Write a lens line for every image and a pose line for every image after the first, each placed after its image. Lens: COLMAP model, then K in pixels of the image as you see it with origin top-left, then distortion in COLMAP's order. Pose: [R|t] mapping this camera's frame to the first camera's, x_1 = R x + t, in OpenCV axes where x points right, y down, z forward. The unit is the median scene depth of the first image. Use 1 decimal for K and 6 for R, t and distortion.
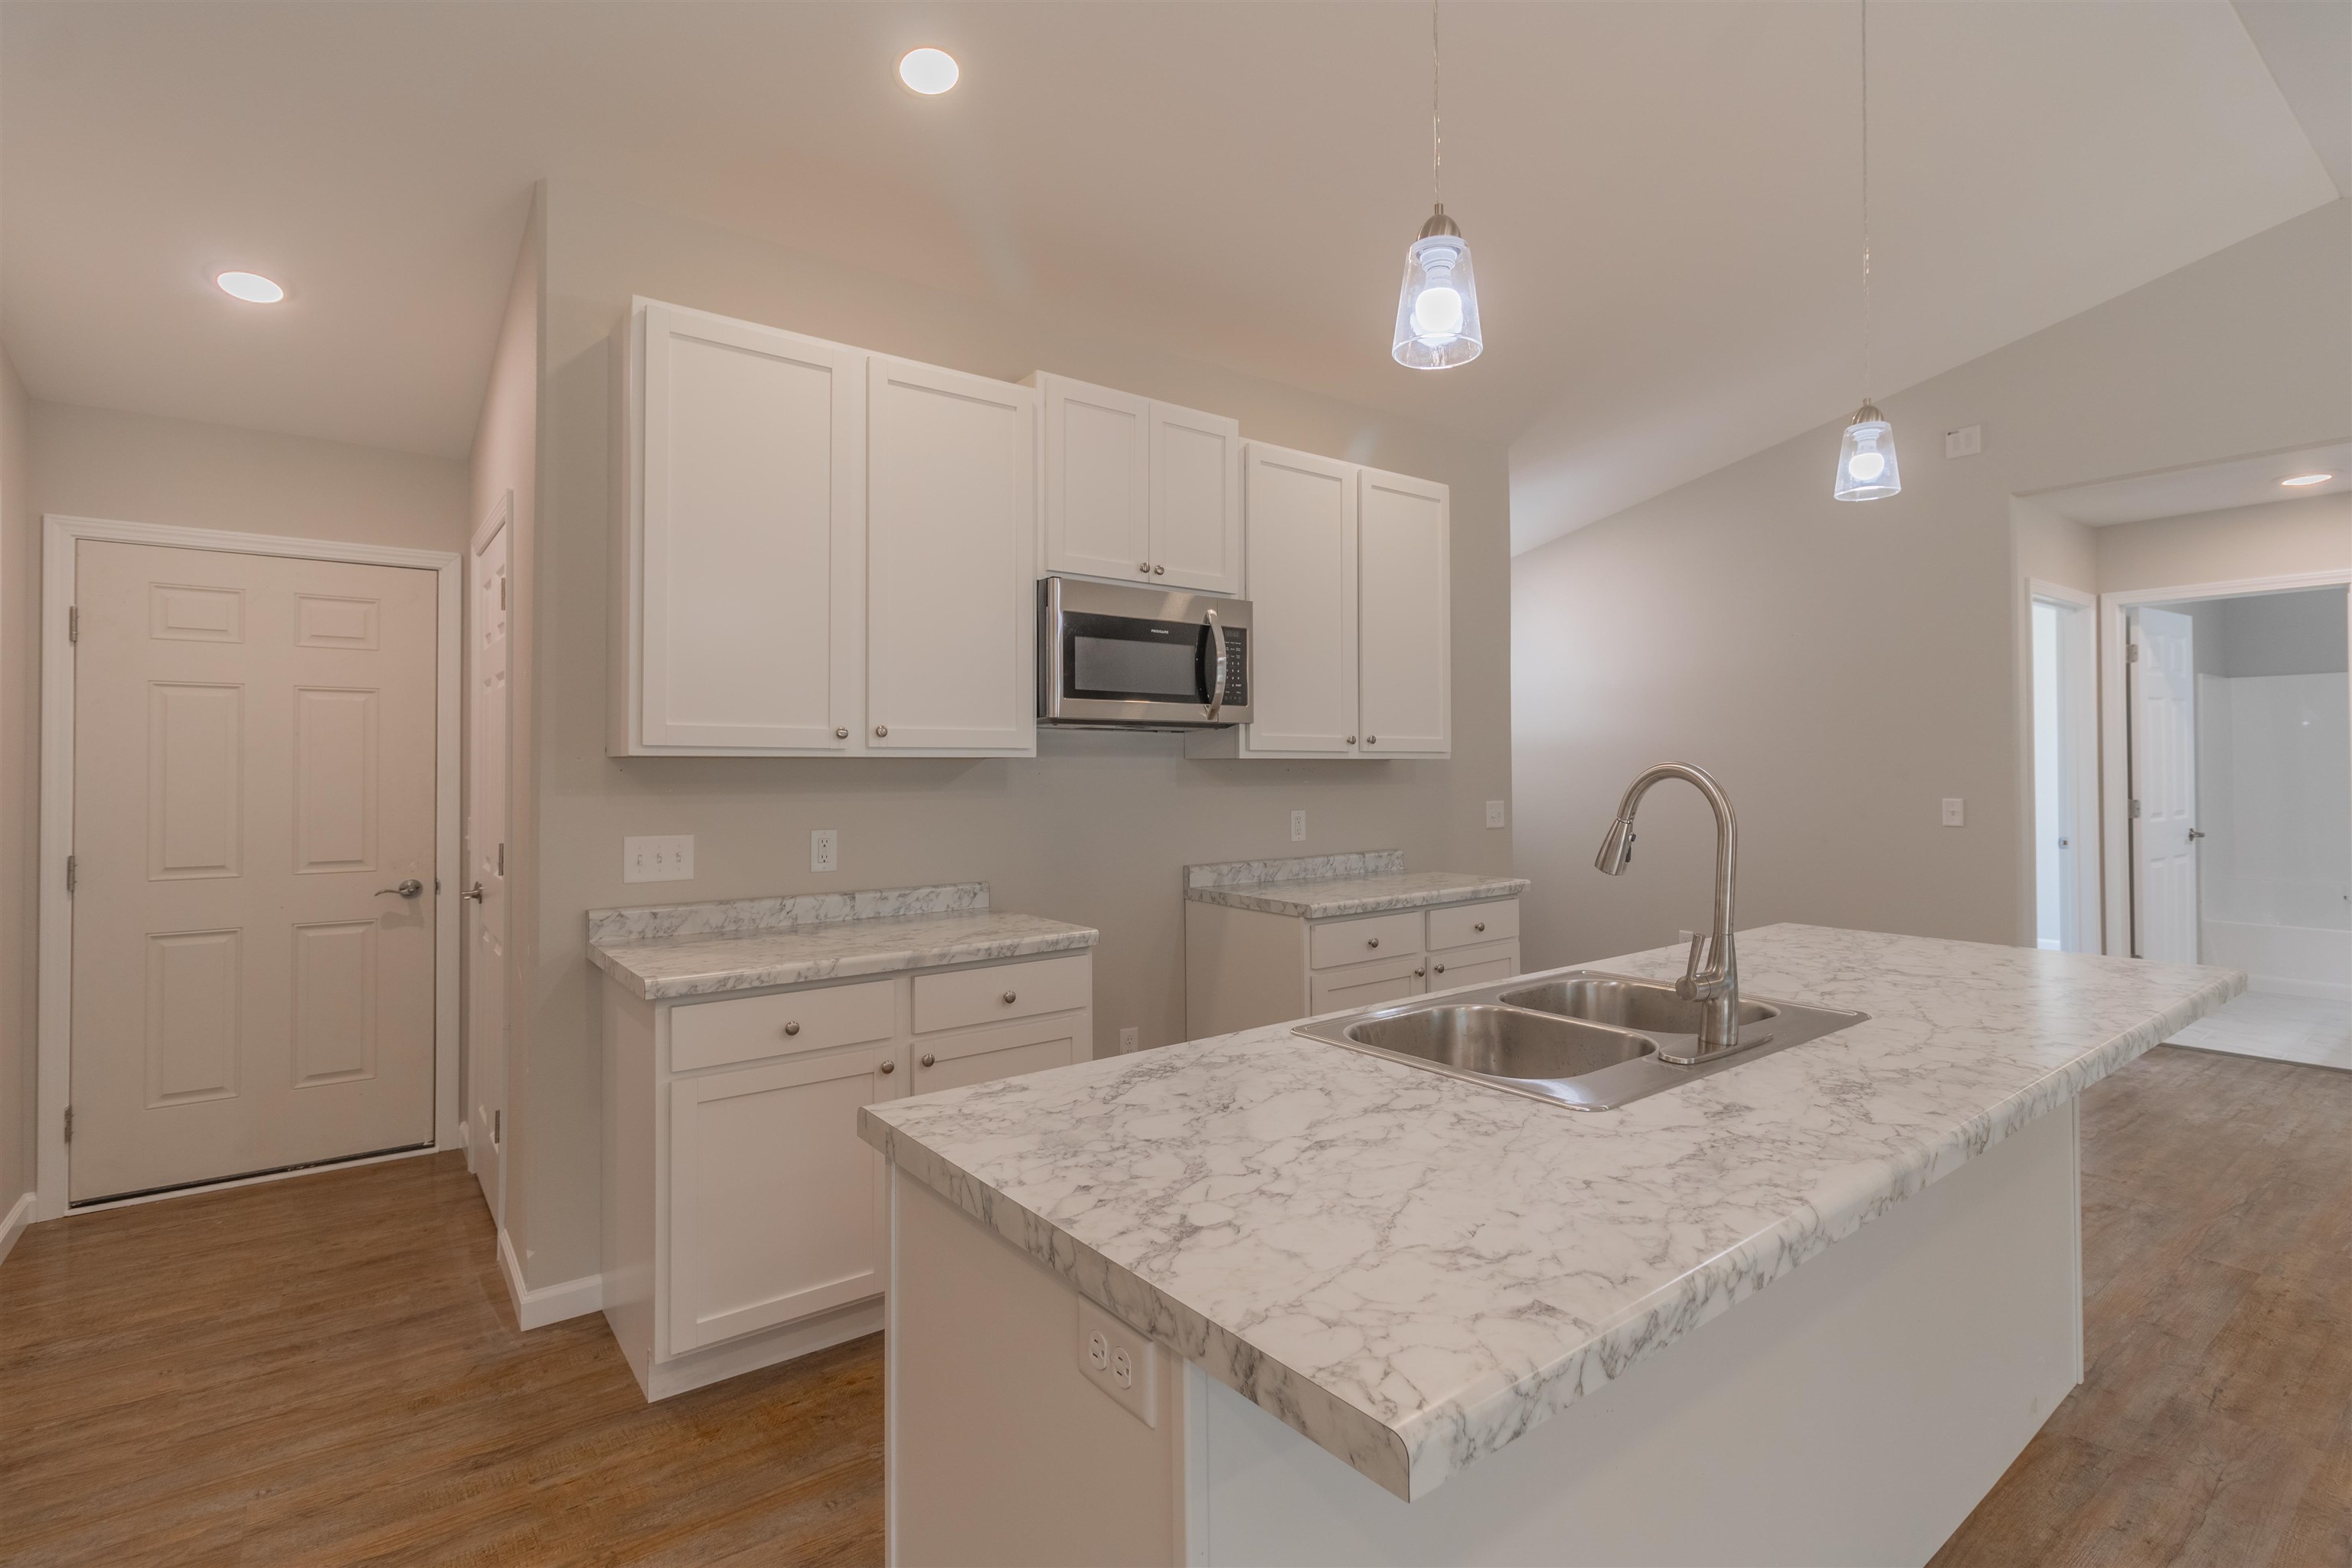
lens RADIAL K [[1113.8, 0, 1190.4], [0, 1113.8, 760.8], [0, 0, 1]] dist [0.001404, 0.000658]
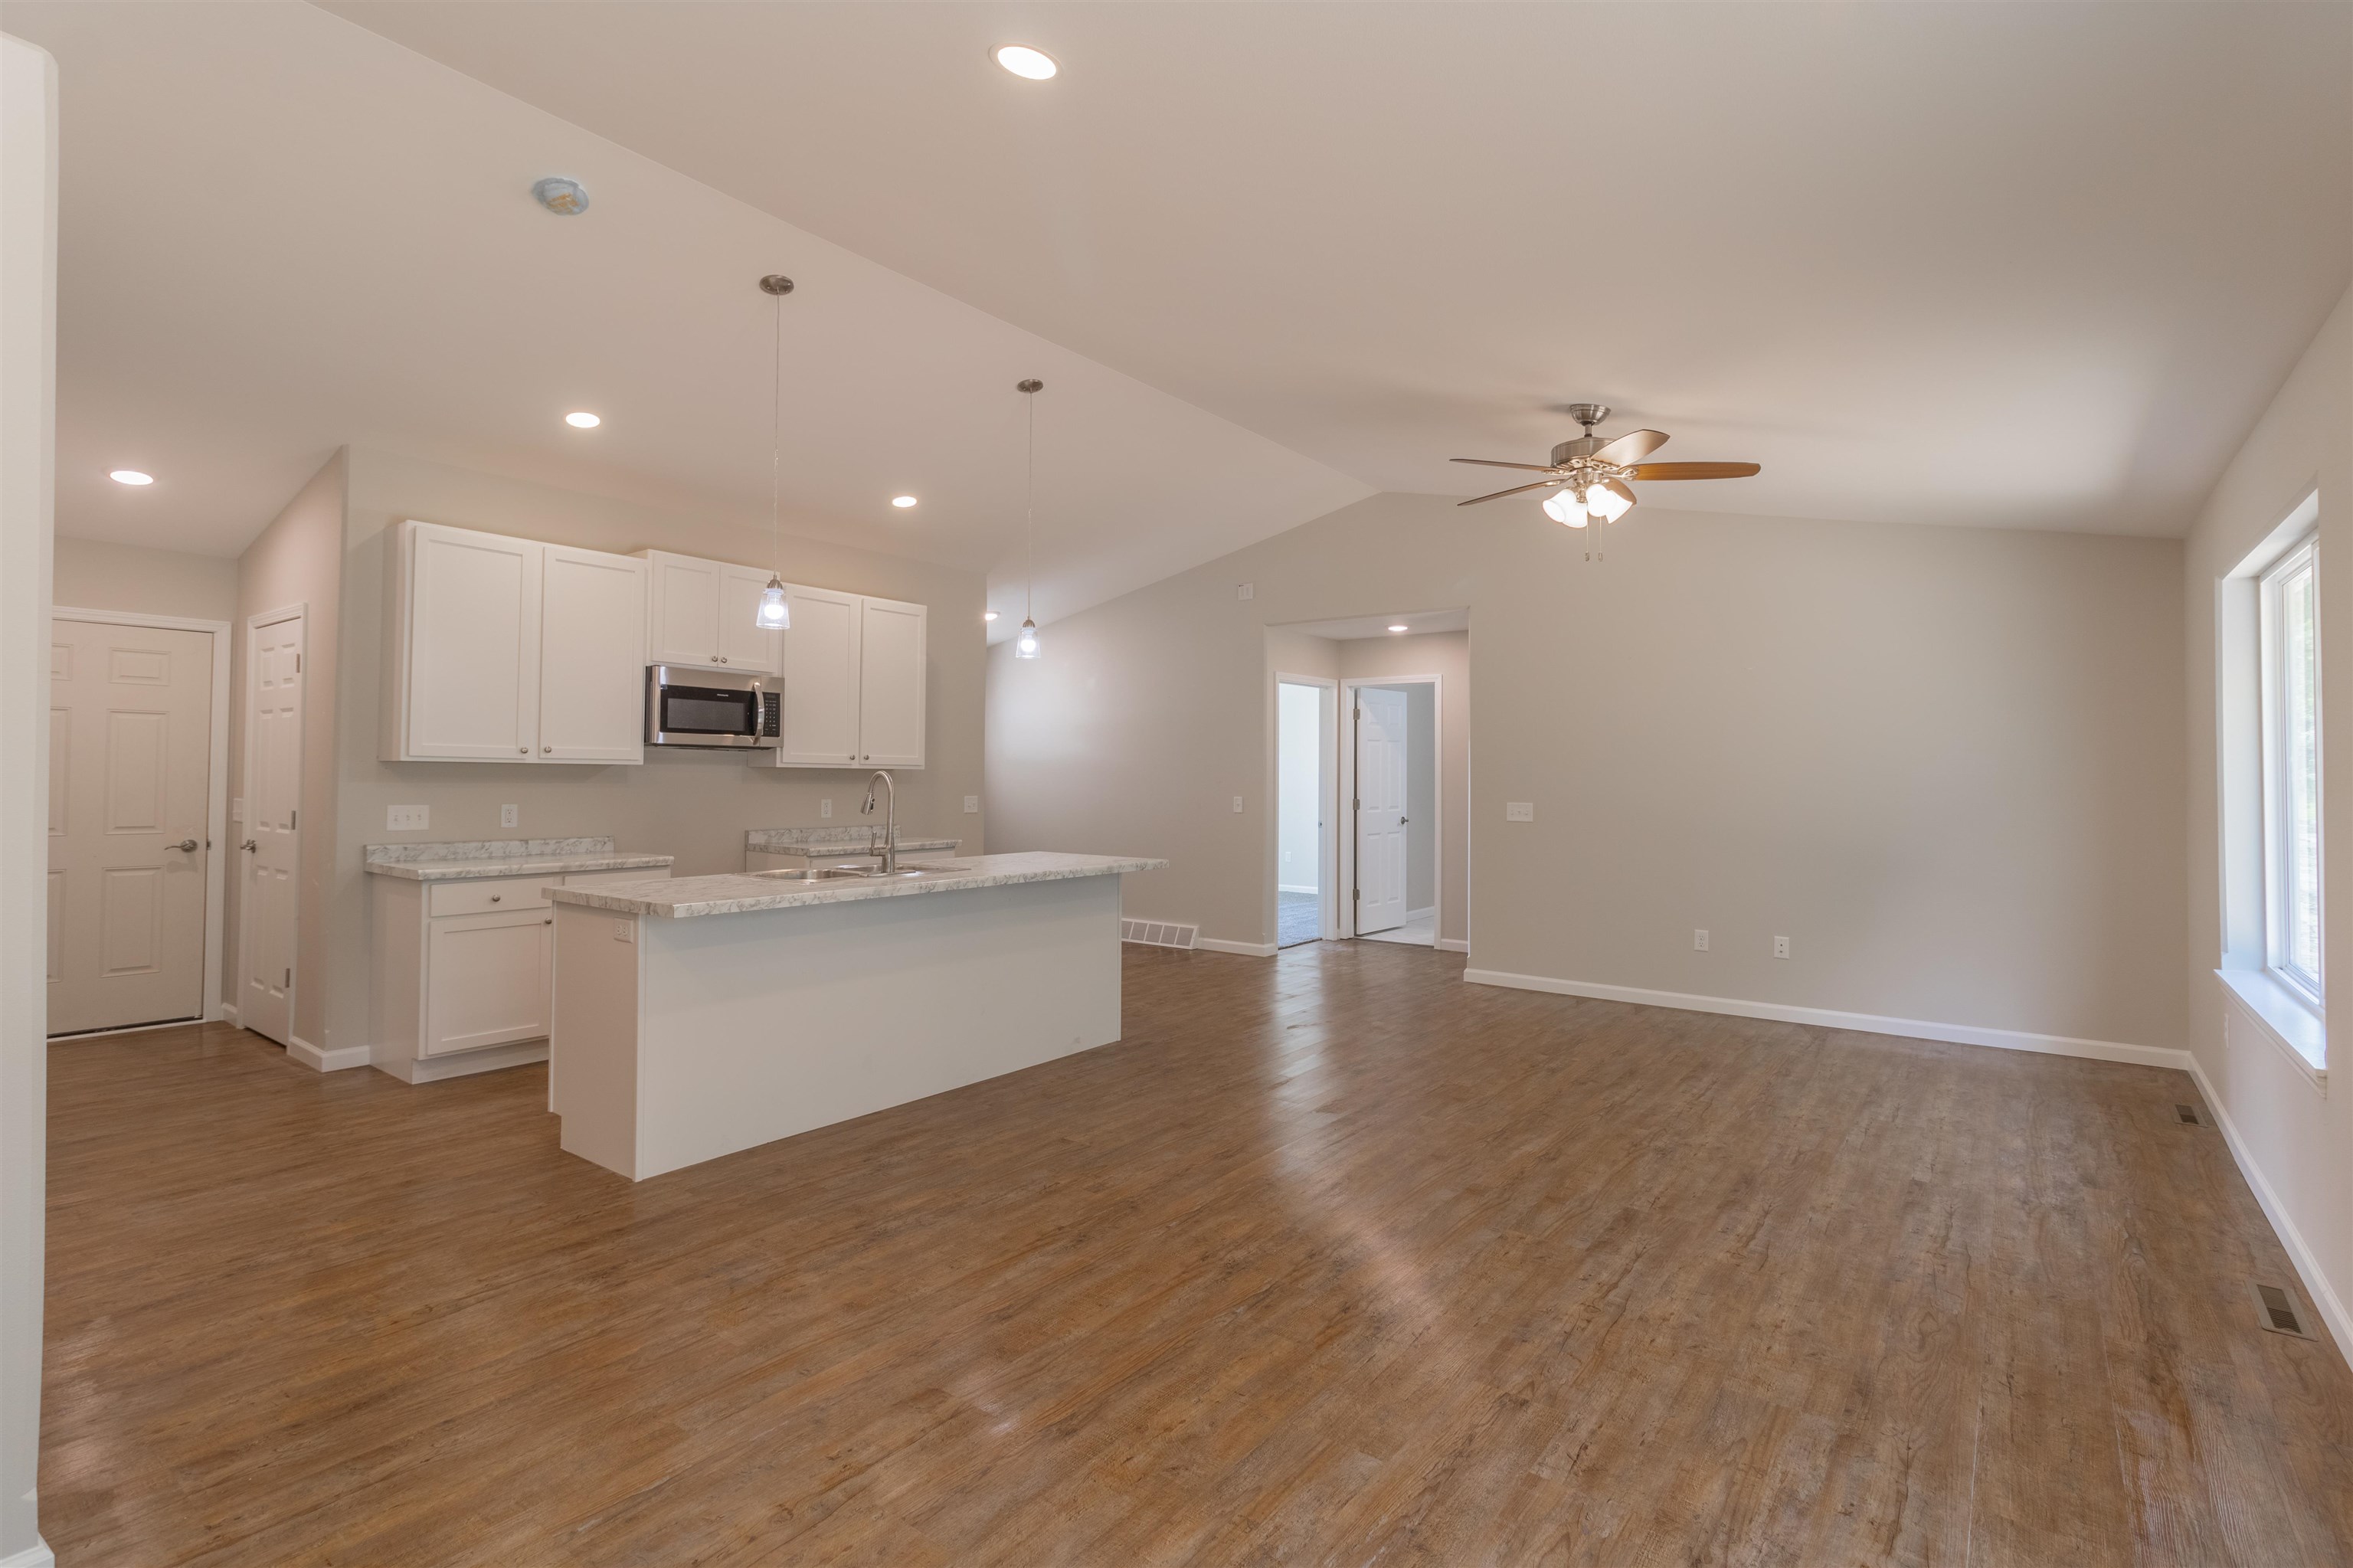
lens RADIAL K [[1098.1, 0, 1197.0], [0, 1098.1, 761.5], [0, 0, 1]] dist [-0.001620, 0.000001]
pose [[0.961511, 0.017060, 0.274238, 0.232535], [-0.014668, 0.999834, -0.010771, -0.002391], [-0.274376, 0.006334, 0.961602, -0.938694]]
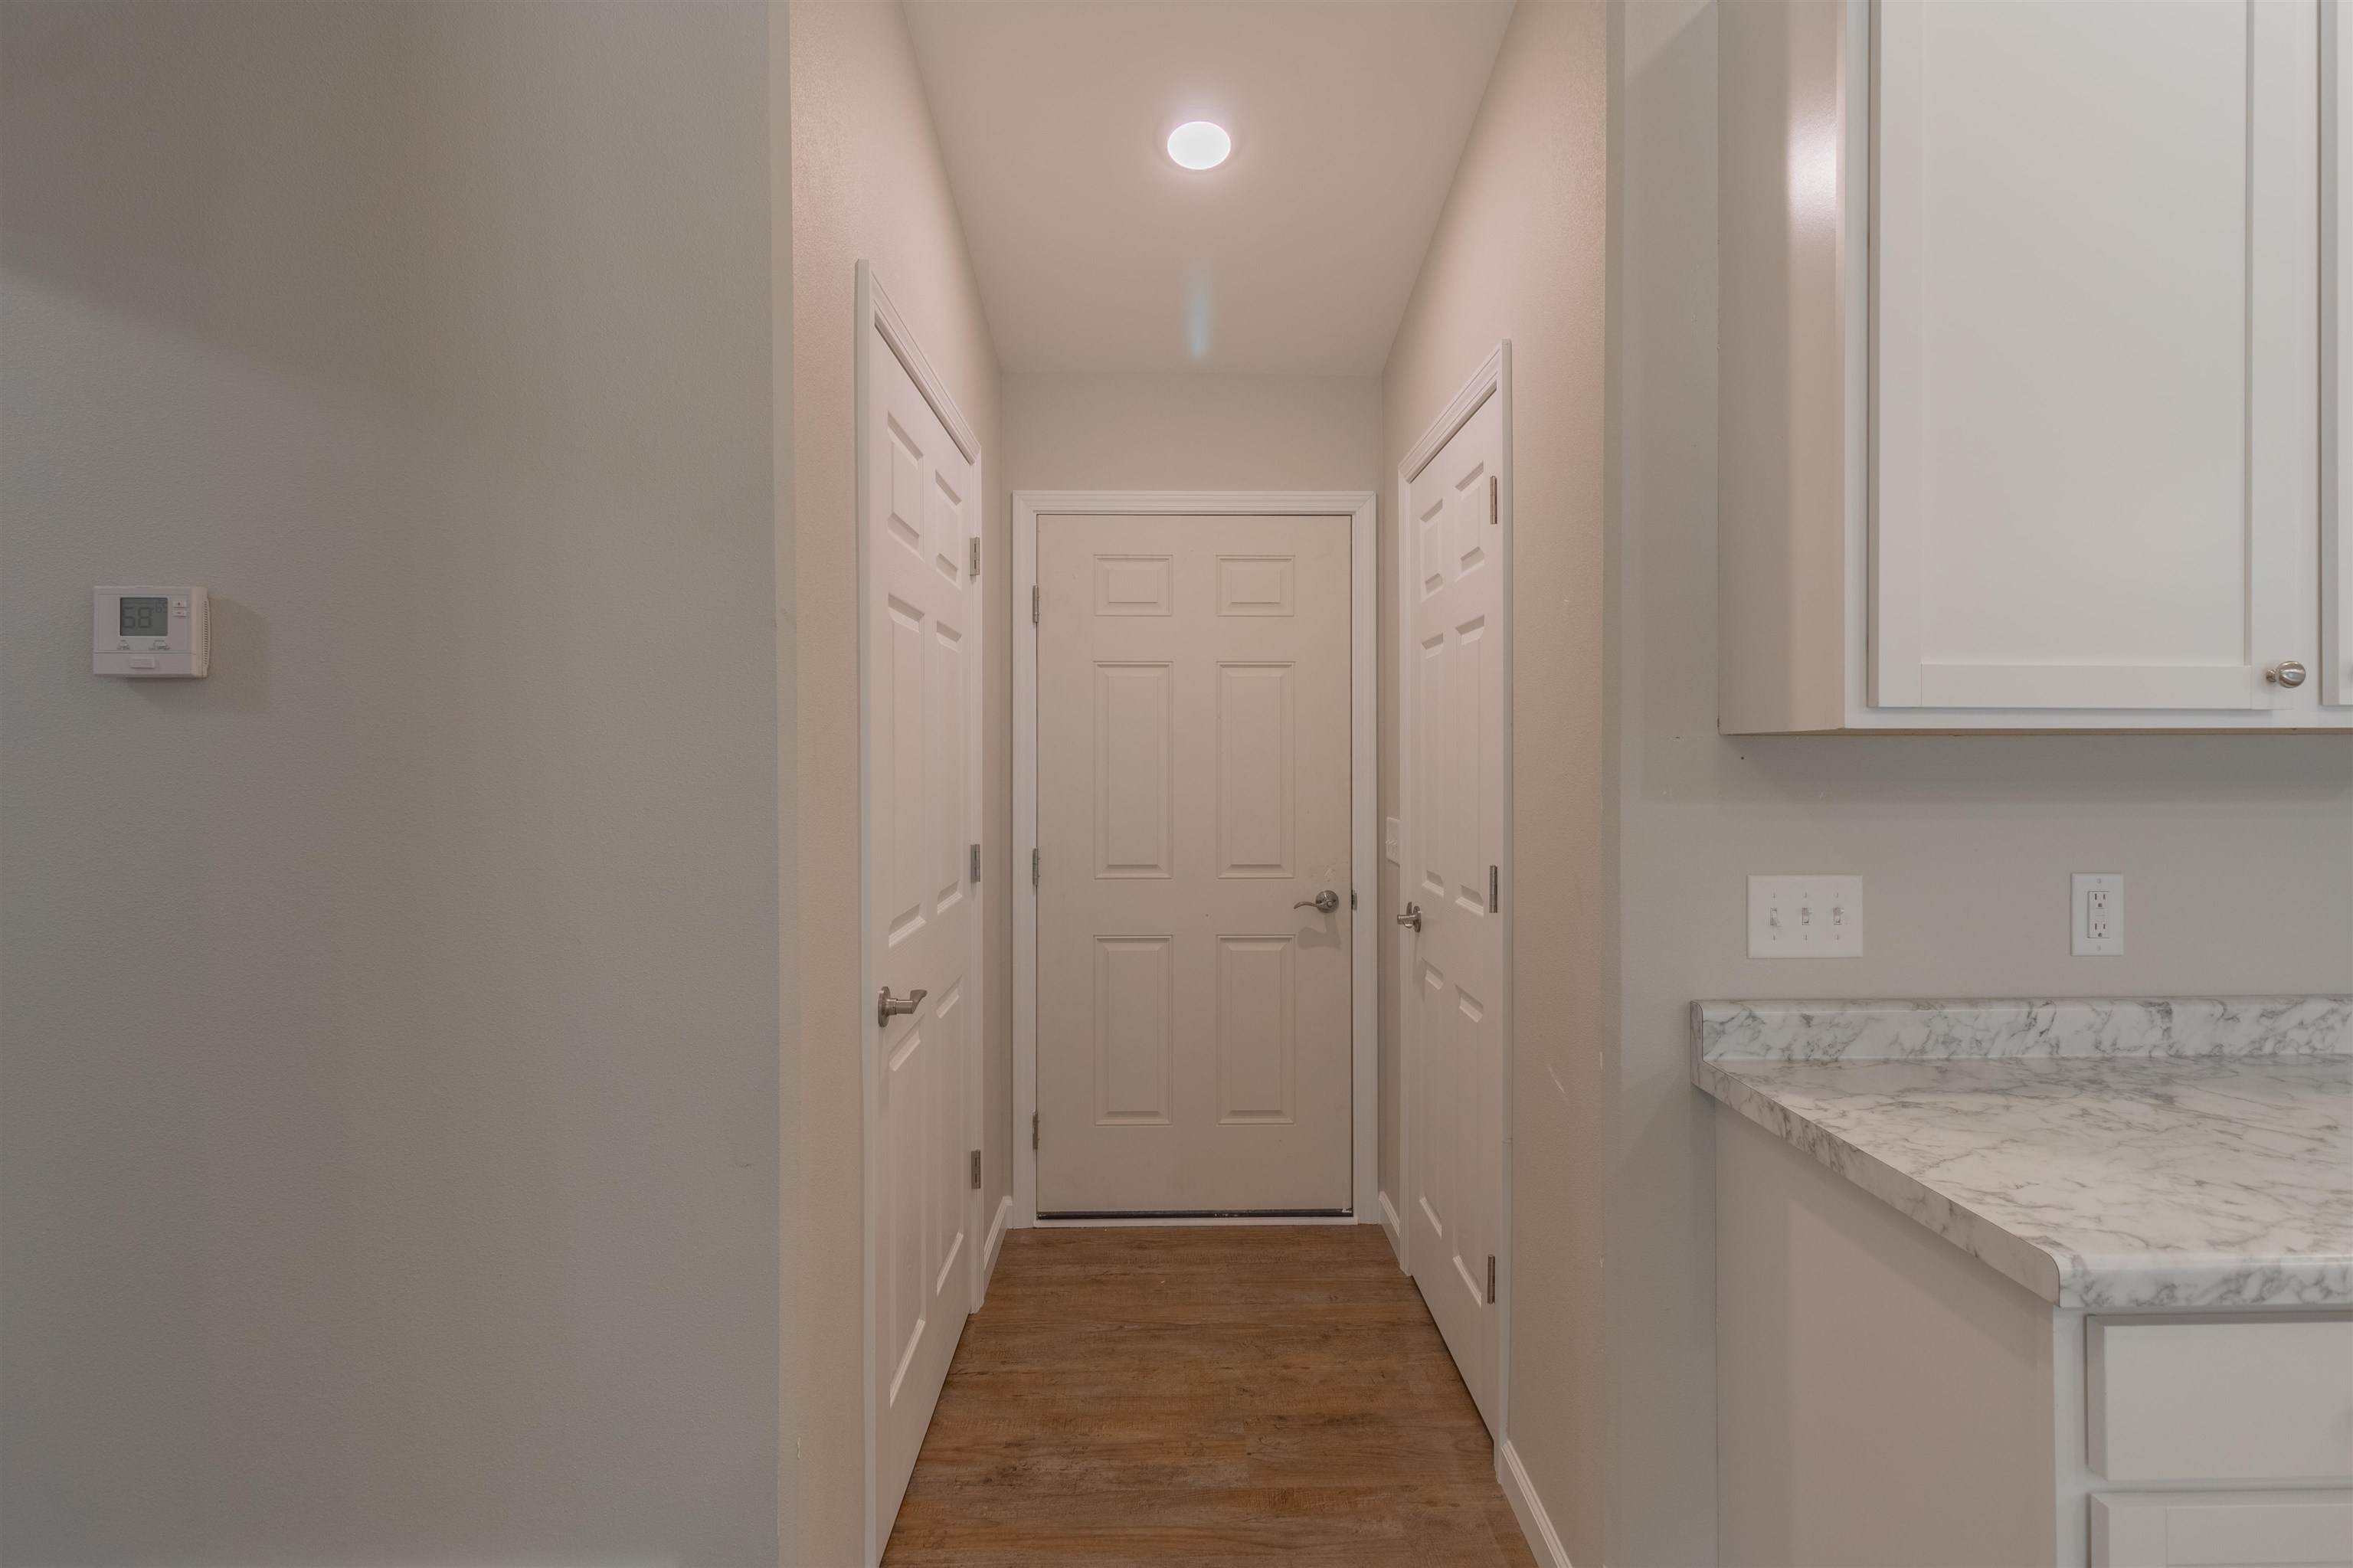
lens RADIAL K [[1098.1, 0, 1197.0], [0, 1098.1, 761.5], [0, 0, 1]] dist [-0.001620, 0.000001]
pose [[0.810602, 0.000852, -0.585597, -0.358321], [0.005378, 0.999946, 0.008900, 0.003428], [0.585573, -0.010363, 0.810553, 0.337117]]
